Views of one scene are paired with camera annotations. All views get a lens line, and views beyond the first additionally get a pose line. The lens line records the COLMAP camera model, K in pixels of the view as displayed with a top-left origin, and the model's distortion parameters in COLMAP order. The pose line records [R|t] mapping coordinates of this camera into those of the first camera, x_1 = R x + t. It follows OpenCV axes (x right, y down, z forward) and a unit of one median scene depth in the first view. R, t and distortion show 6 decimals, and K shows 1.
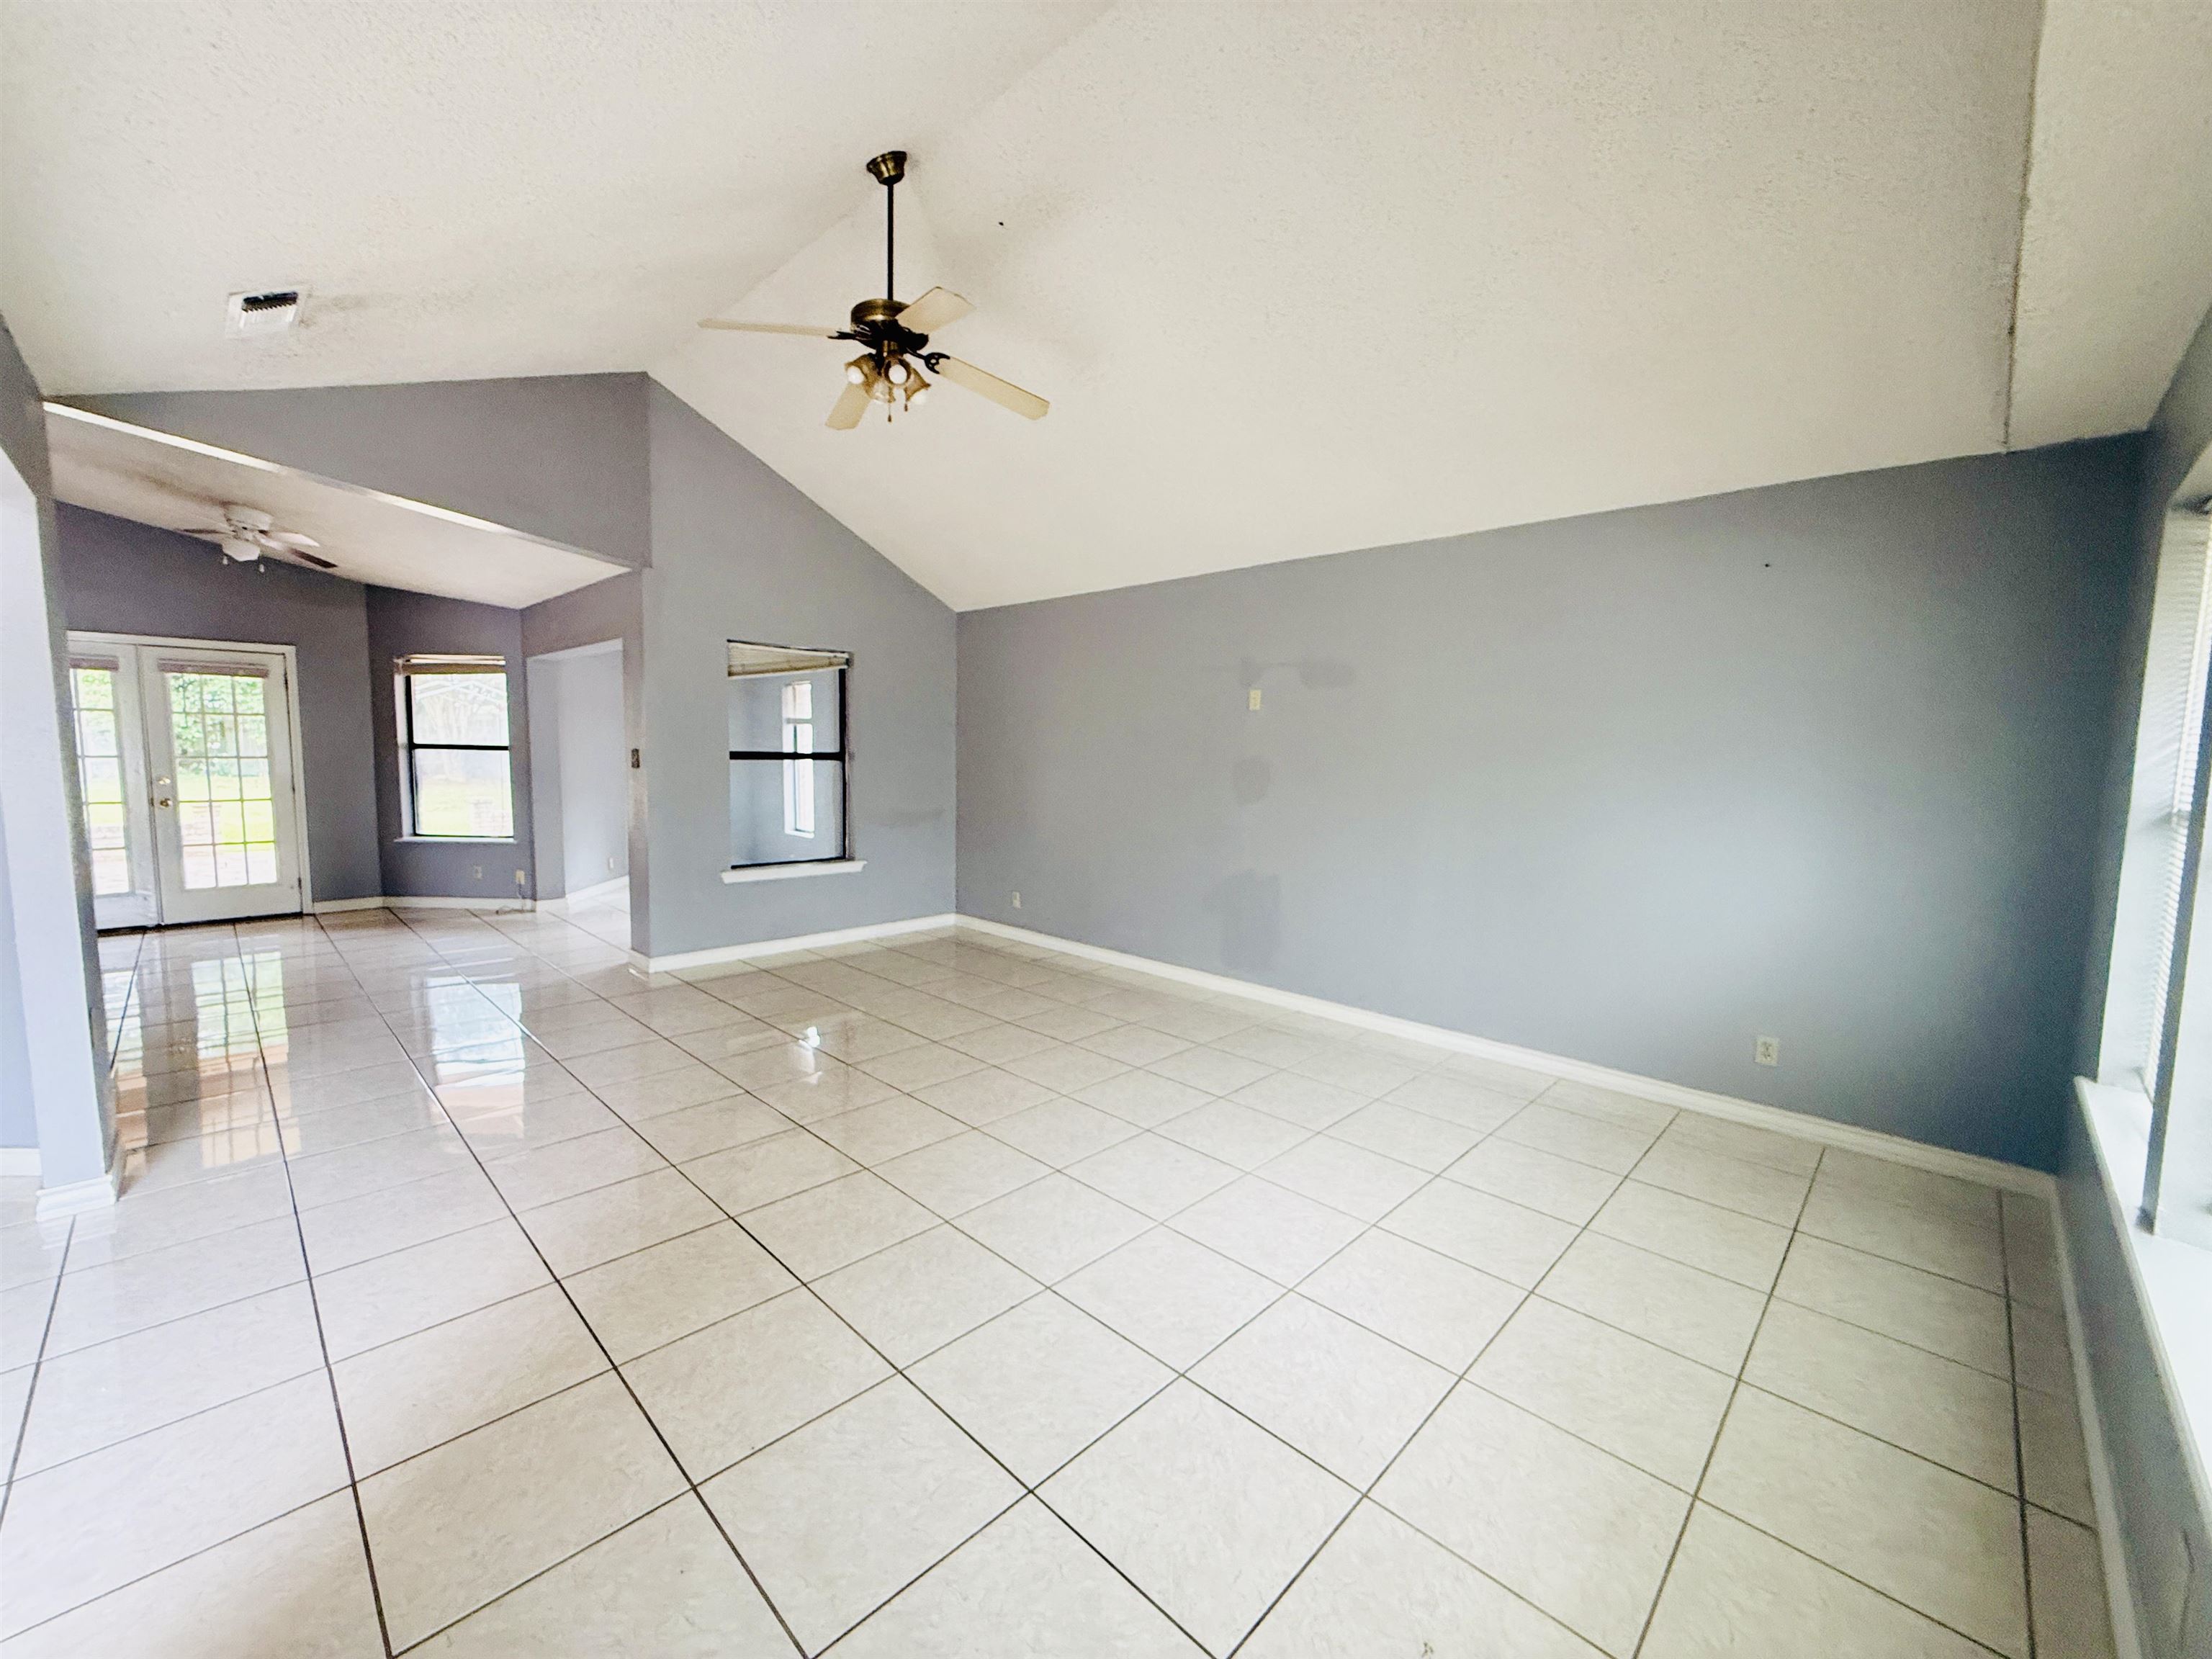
lens RADIAL K [[879.7, 0, 1115.5], [0, 879.7, 829.3], [0, 0, 1]] dist [-0.009302, -0.001140]
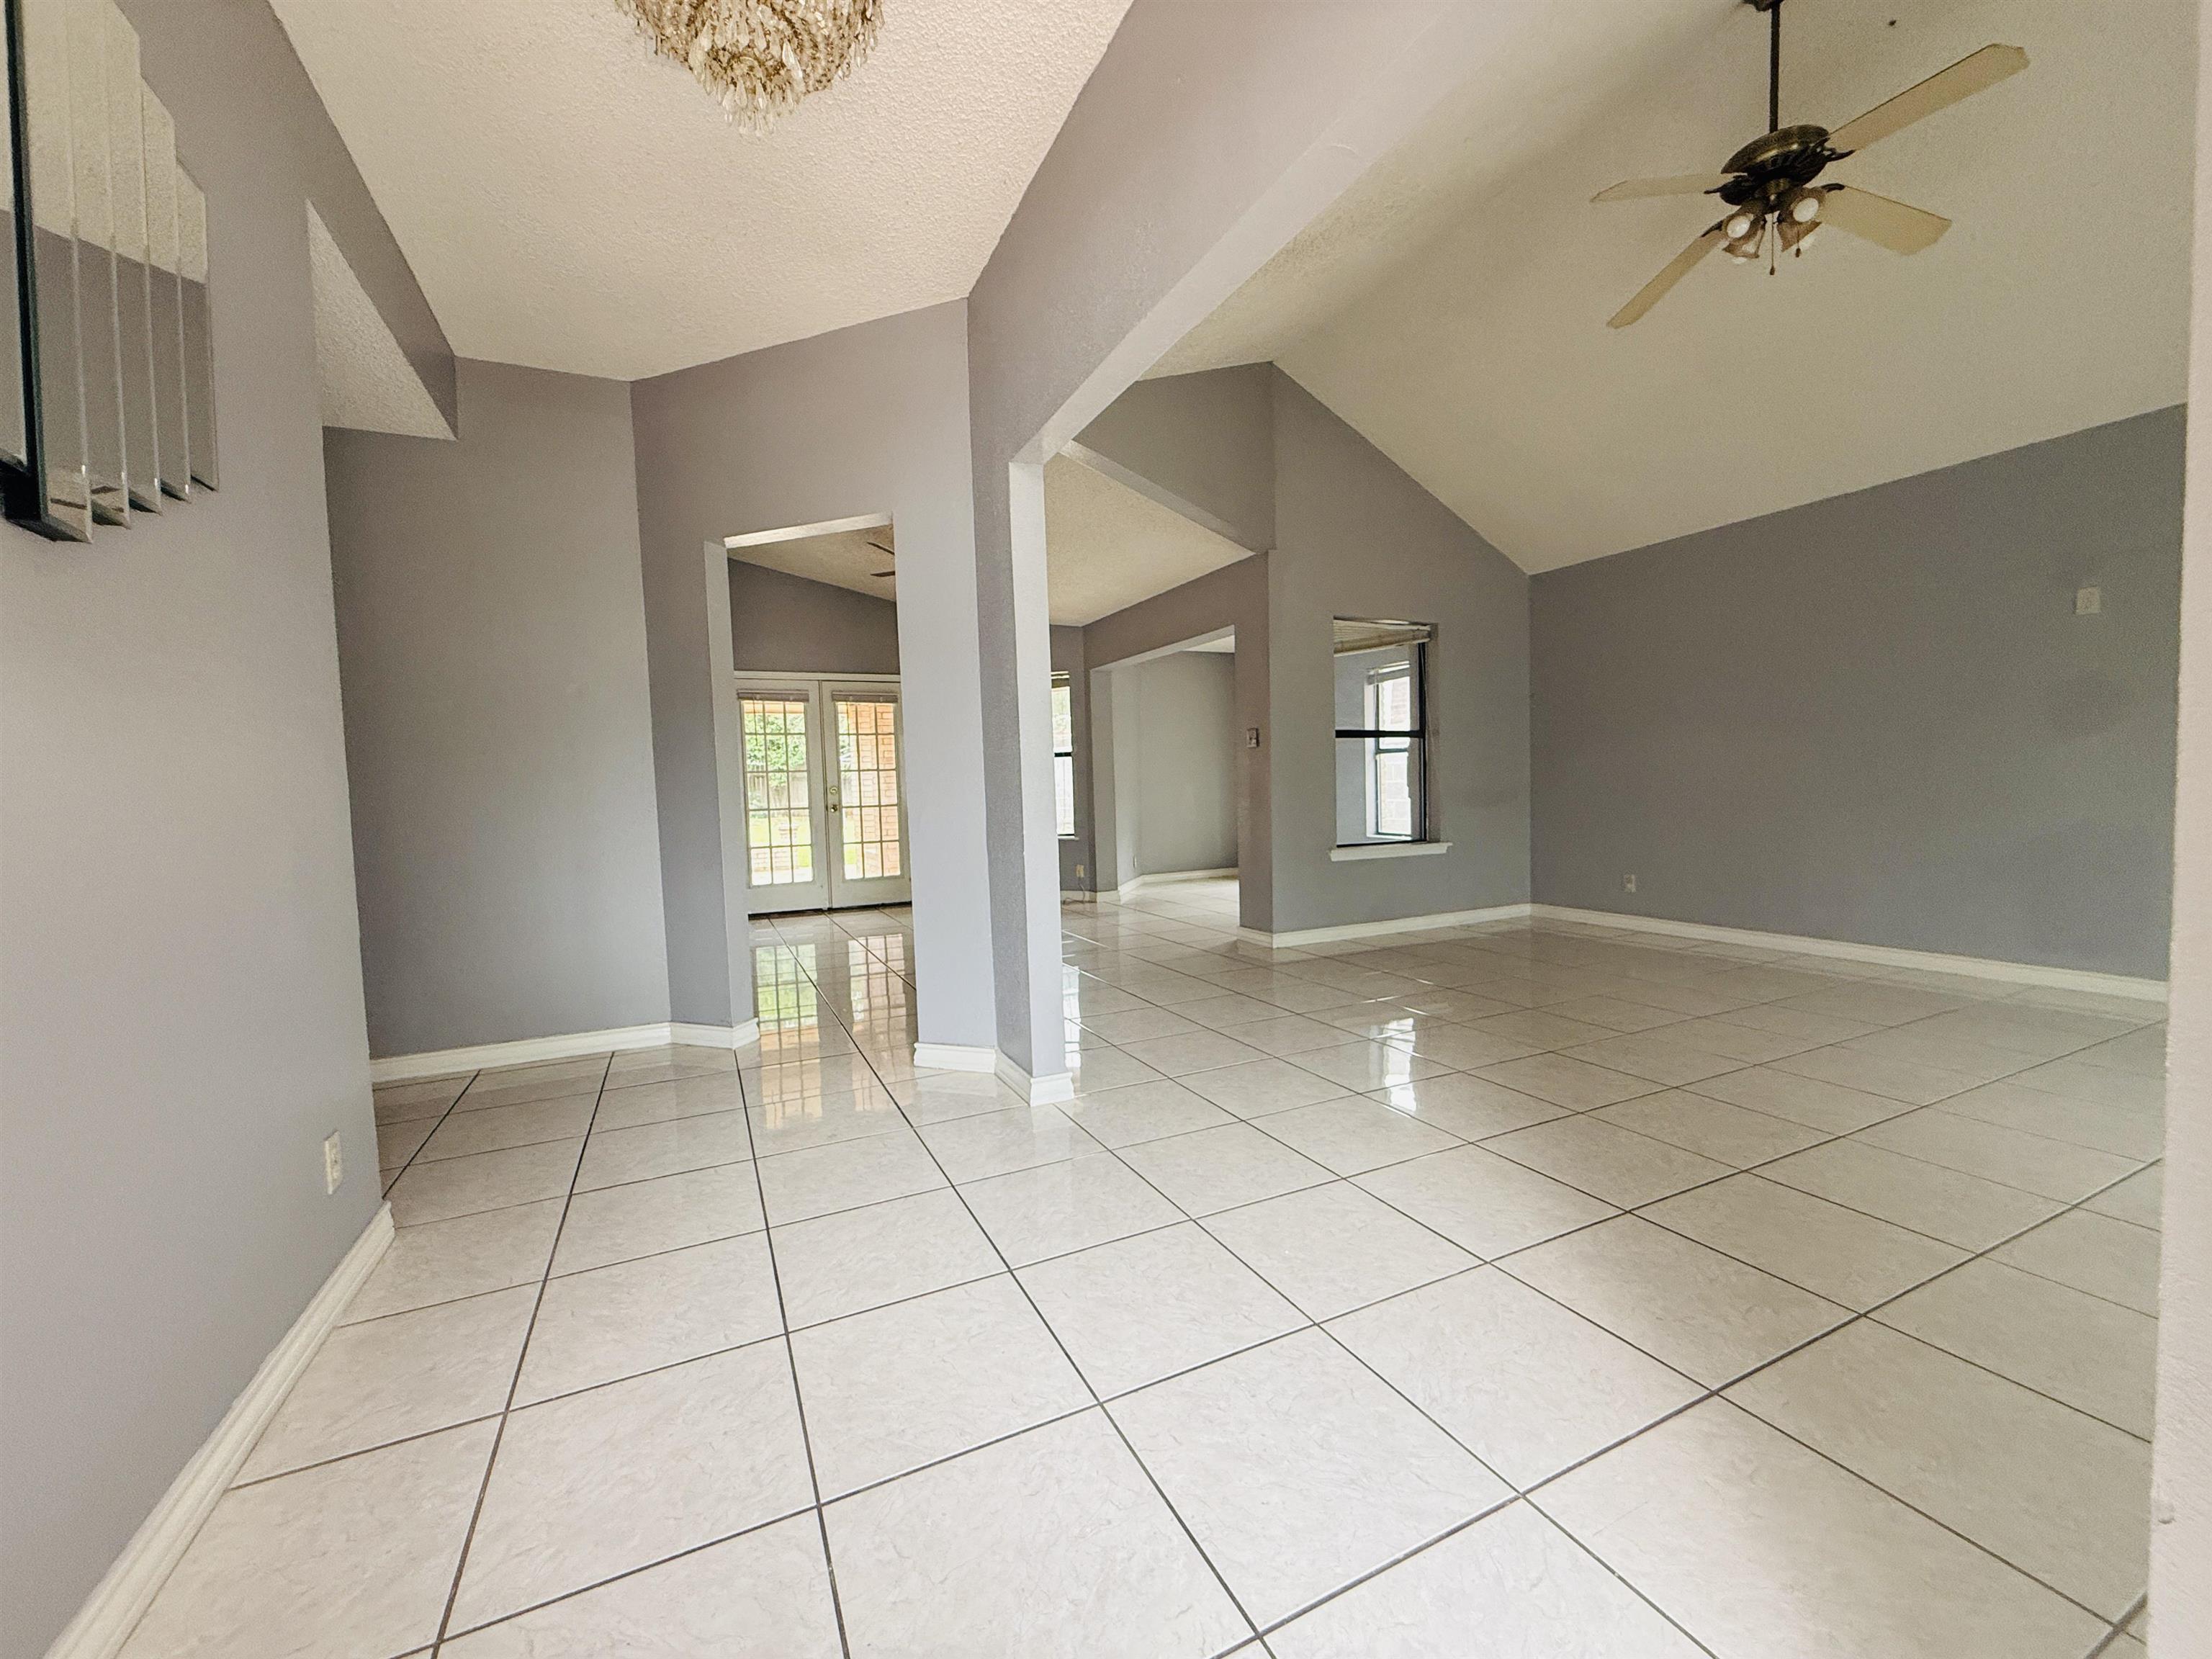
lens RADIAL K [[879.7, 0, 1107.4], [0, 879.7, 831.2], [0, 0, 1]] dist [-0.009302, -0.001140]
pose [[0.931603, -0.027321, -0.362449, -0.287477], [0.013913, 0.999121, -0.039553, 0.056408], [0.363211, 0.031805, 0.931164, -0.013277]]
